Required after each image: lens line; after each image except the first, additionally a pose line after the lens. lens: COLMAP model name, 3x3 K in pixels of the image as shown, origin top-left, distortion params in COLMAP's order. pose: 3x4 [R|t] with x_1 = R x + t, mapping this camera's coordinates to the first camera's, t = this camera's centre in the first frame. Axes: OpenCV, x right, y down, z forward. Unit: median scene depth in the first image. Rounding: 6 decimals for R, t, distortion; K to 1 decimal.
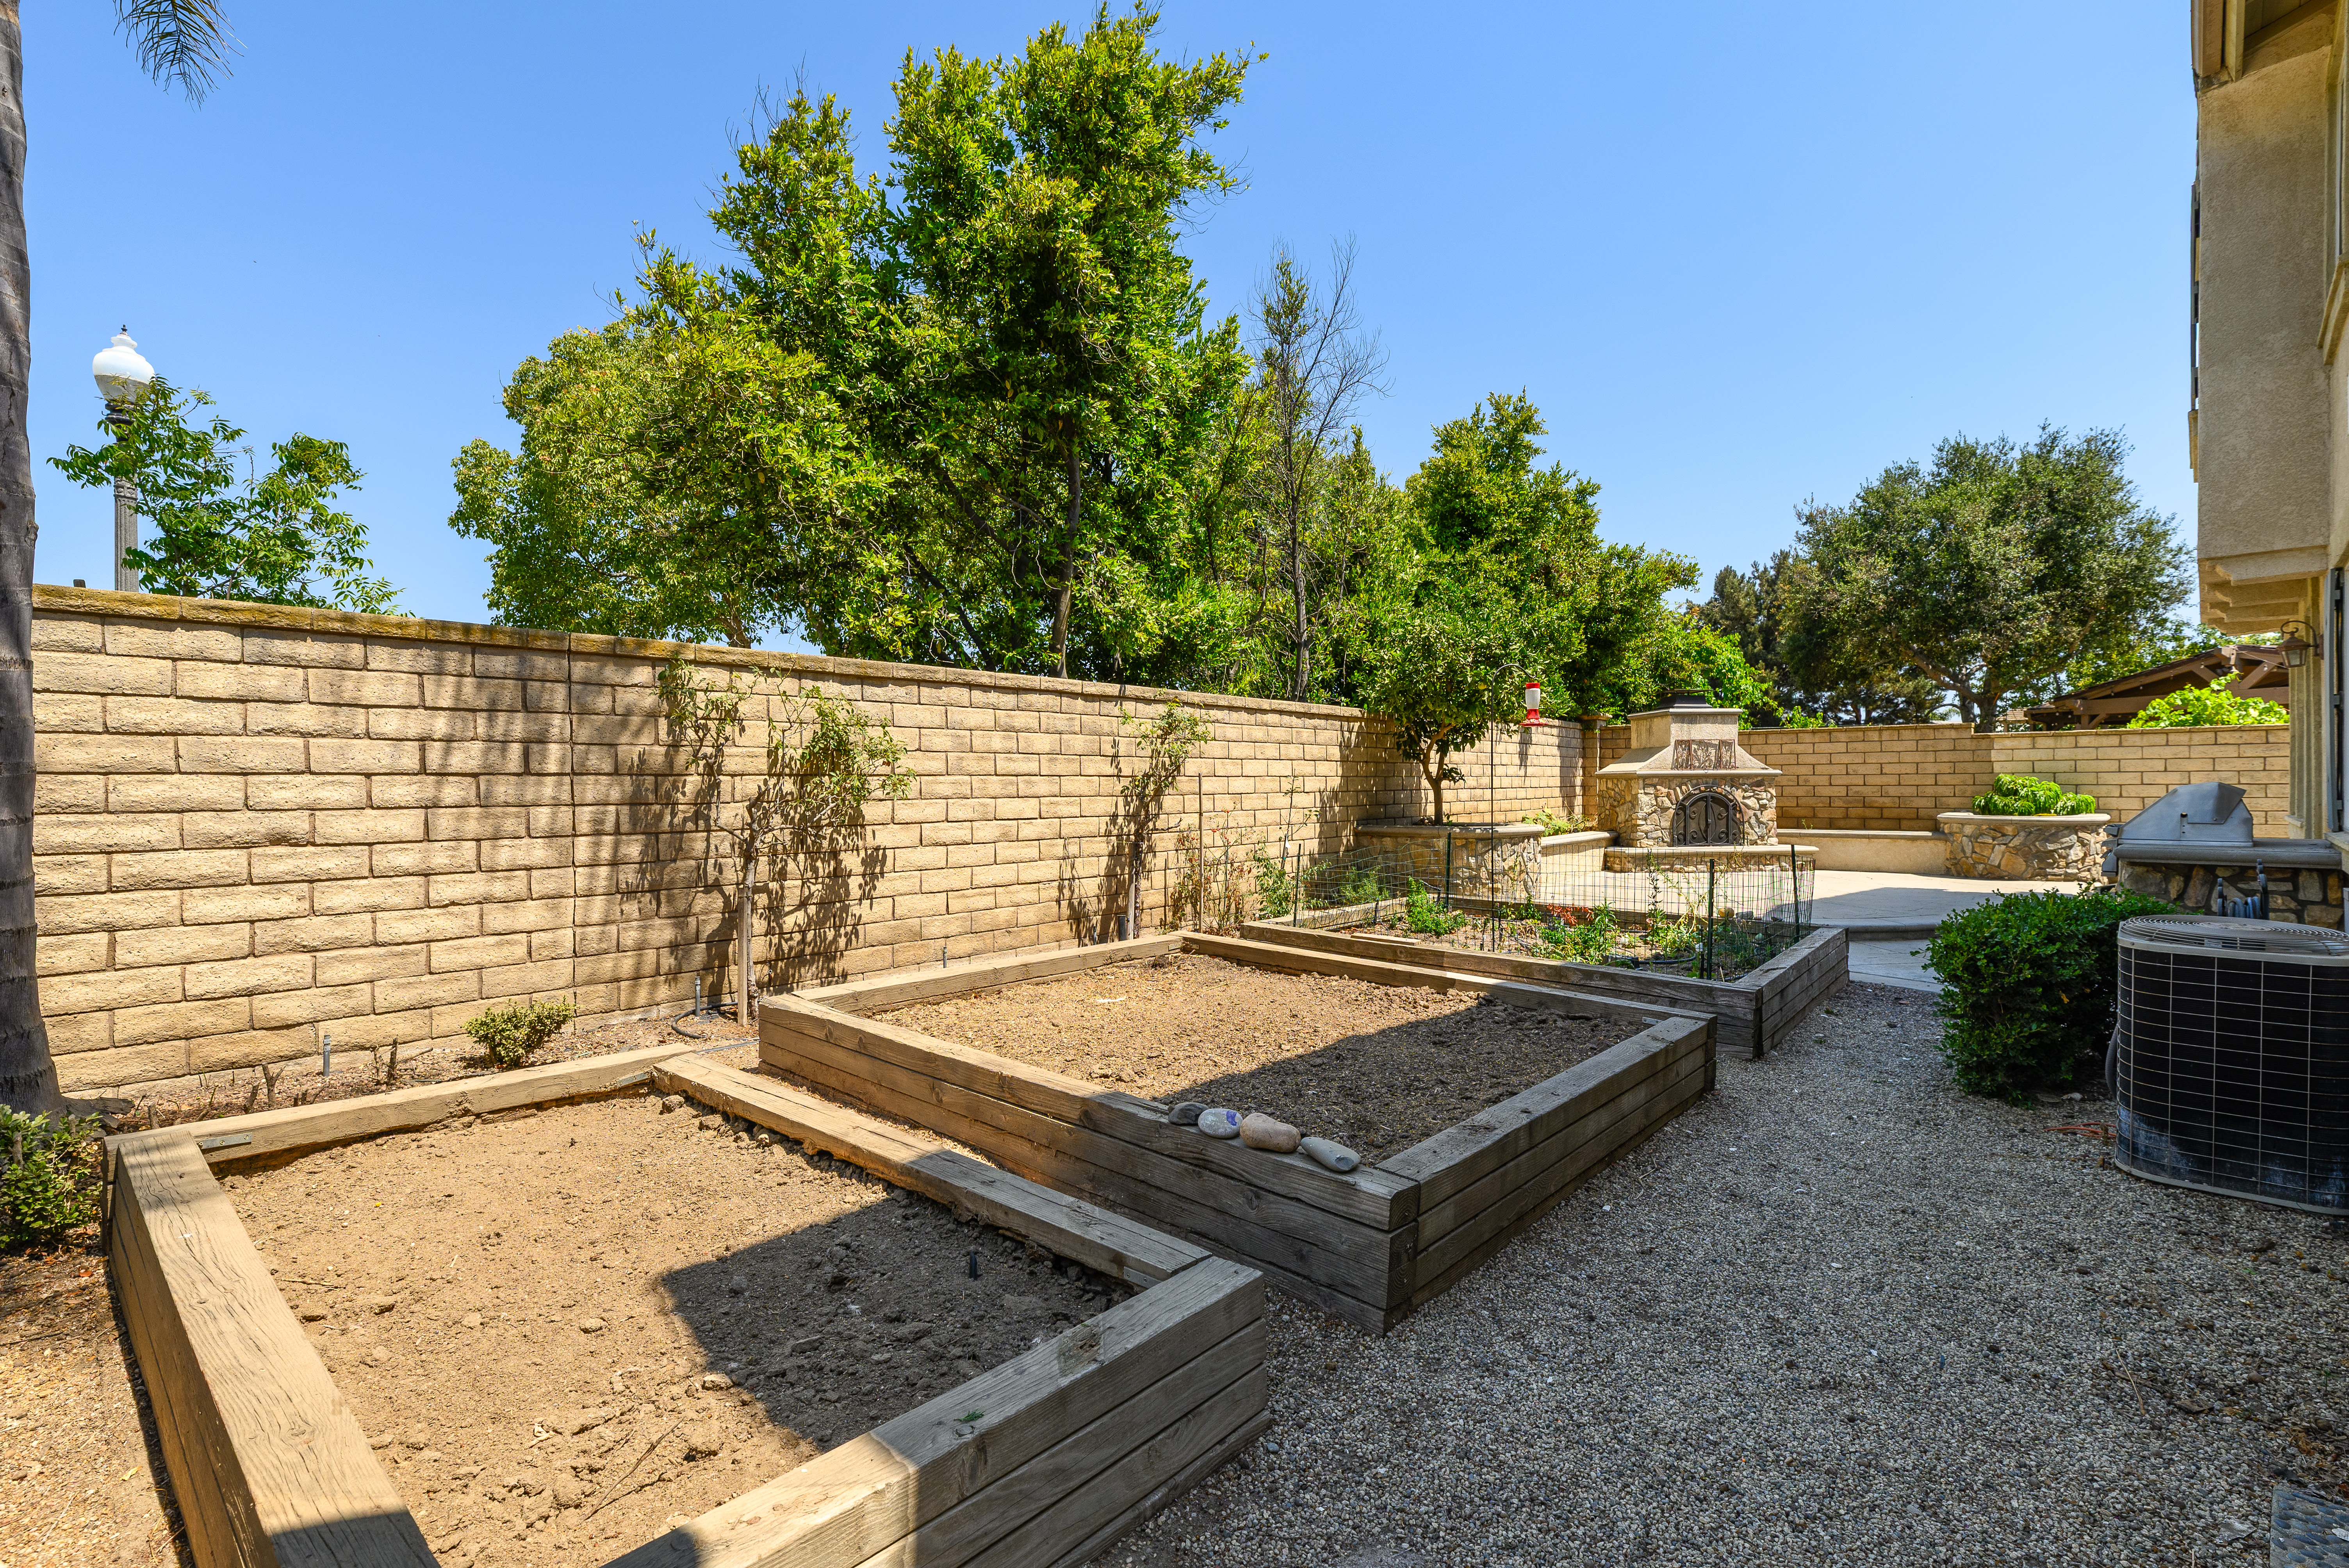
lens RADIAL K [[1058.2, 0, 1182.7], [0, 1058.2, 797.2], [0, 0, 1]] dist [-0.001093, 0.000632]
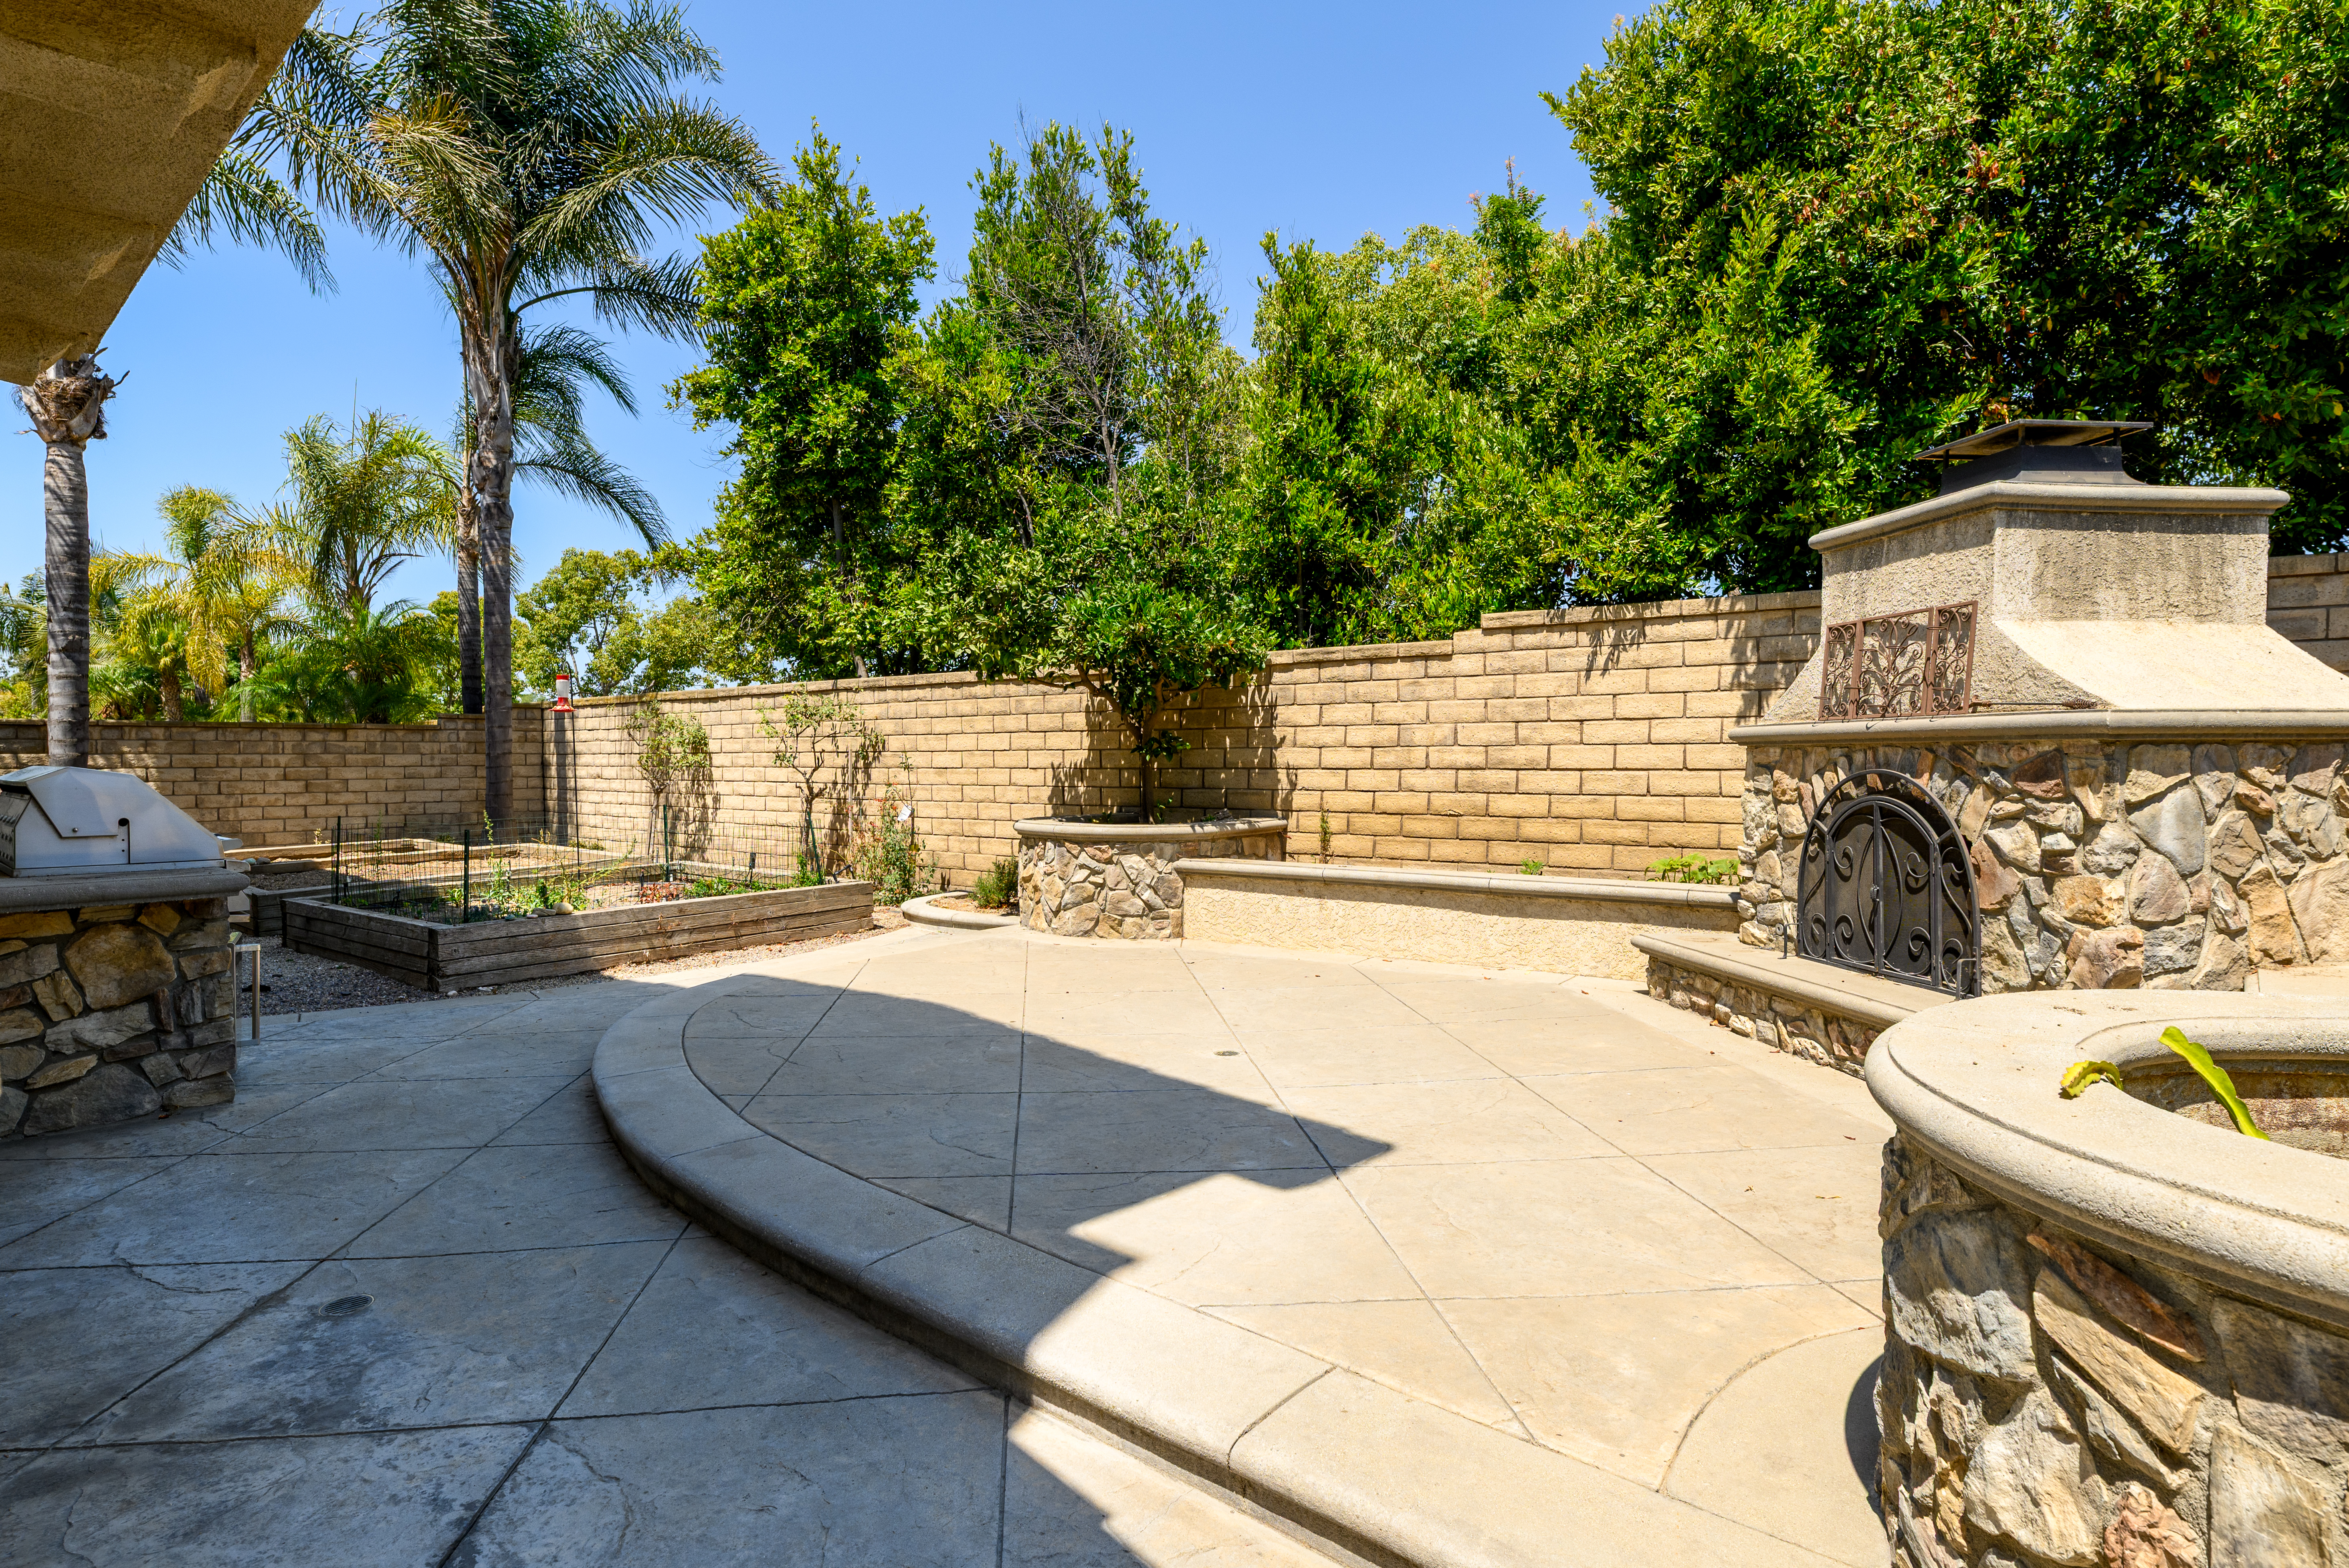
lens RADIAL K [[1238.4, 0, 1174.5], [0, 1238.4, 784.0], [0, 0, 1]] dist [-0.001223, -0.000343]
pose [[0.026320, 0.027655, -0.999271, 0.835638], [-0.009763, 0.999577, 0.027406, -0.014978], [0.999606, 0.009034, 0.026578, 0.793008]]
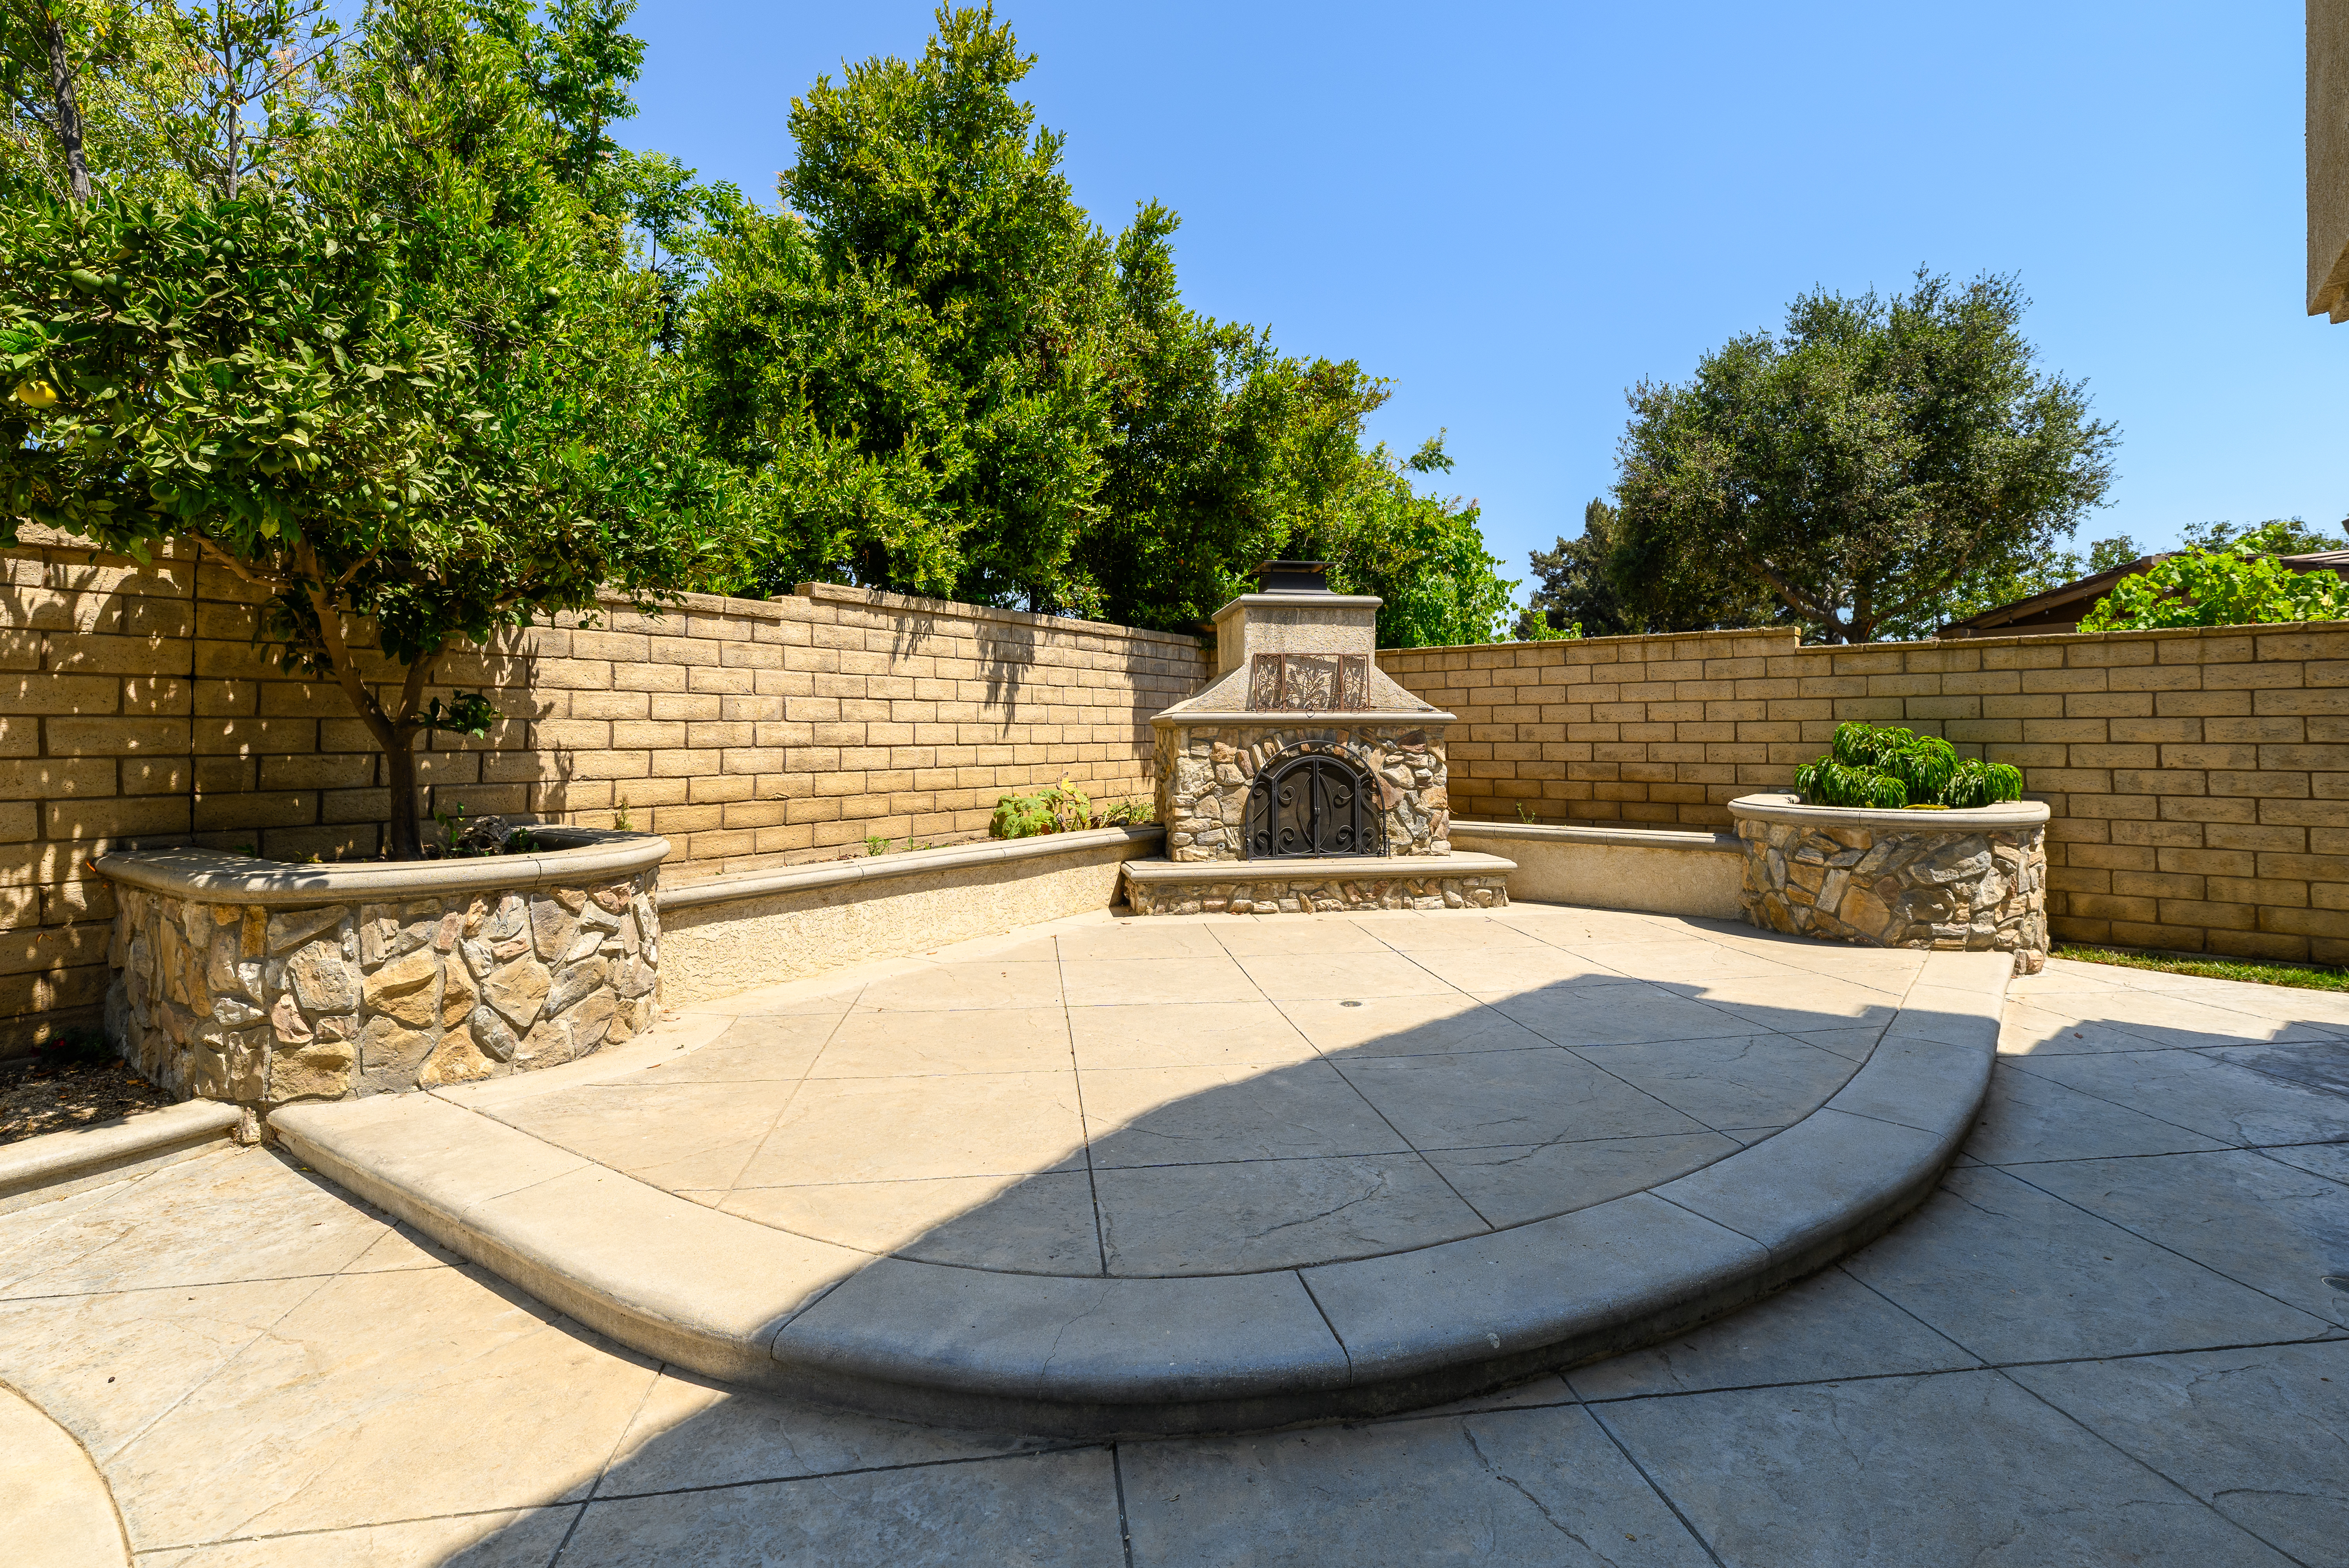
lens RADIAL K [[1087.9, 0, 1166.2], [0, 1087.9, 721.4], [0, 0, 1]] dist [-0.001138, 0.000523]
pose [[0.997379, 0.004927, 0.072183, 0.384128], [-0.003102, 0.999673, -0.025372, -0.007152], [-0.072285, 0.025082, 0.997069, 0.469485]]
